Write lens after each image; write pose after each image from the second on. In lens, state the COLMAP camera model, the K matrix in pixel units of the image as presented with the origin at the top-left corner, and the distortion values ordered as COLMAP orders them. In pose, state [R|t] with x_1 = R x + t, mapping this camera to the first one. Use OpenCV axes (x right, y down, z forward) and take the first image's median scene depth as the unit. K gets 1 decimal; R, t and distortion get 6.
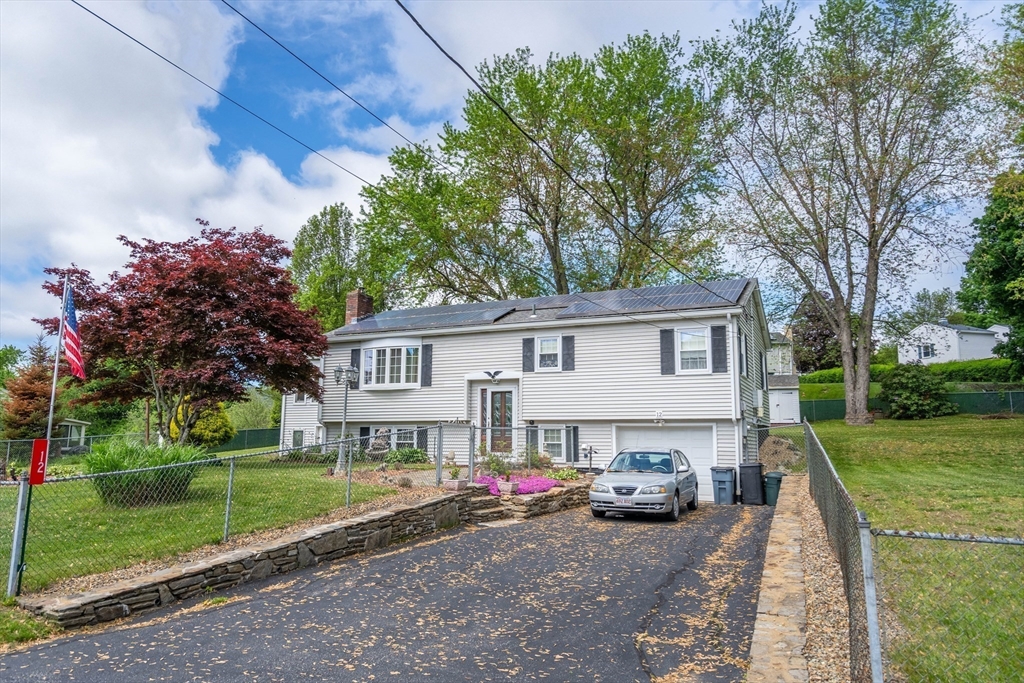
lens RADIAL K [[711.4, 0, 512.0], [0, 711.4, 341.5], [0, 0, 1]] dist [0.002115, -0.000482]
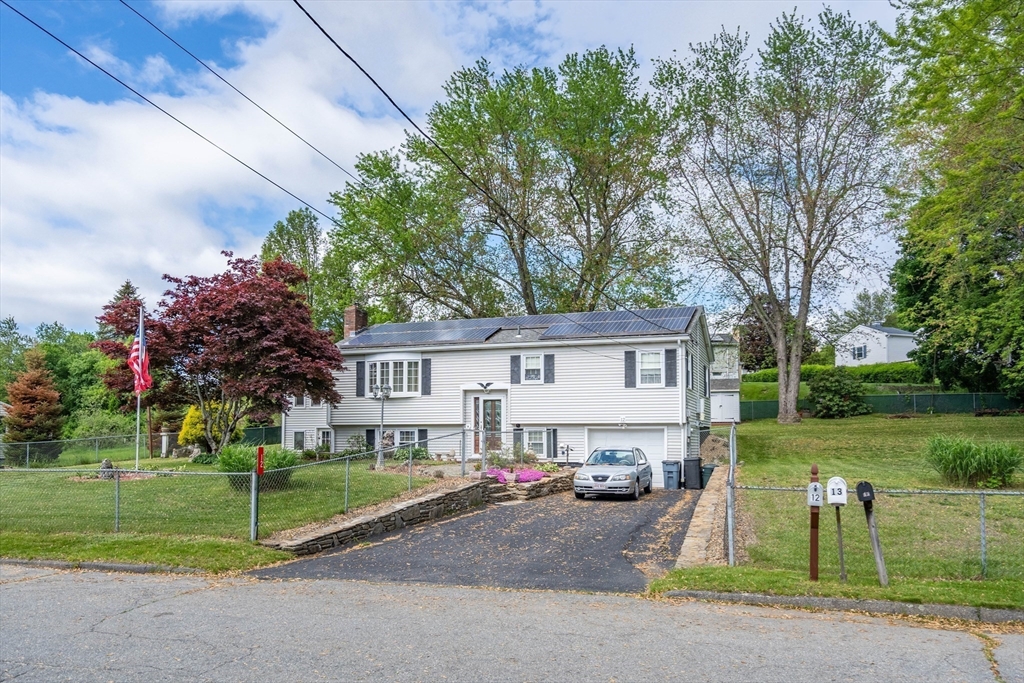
lens RADIAL K [[736.6, 0, 541.4], [0, 736.6, 390.6], [0, 0, 1]] dist [-0.001534, 0.000915]
pose [[0.994081, 0.001123, 0.108634, -0.067020], [-0.009467, 0.997038, 0.076322, -0.040128], [-0.108226, -0.076898, 0.991148, -0.232246]]
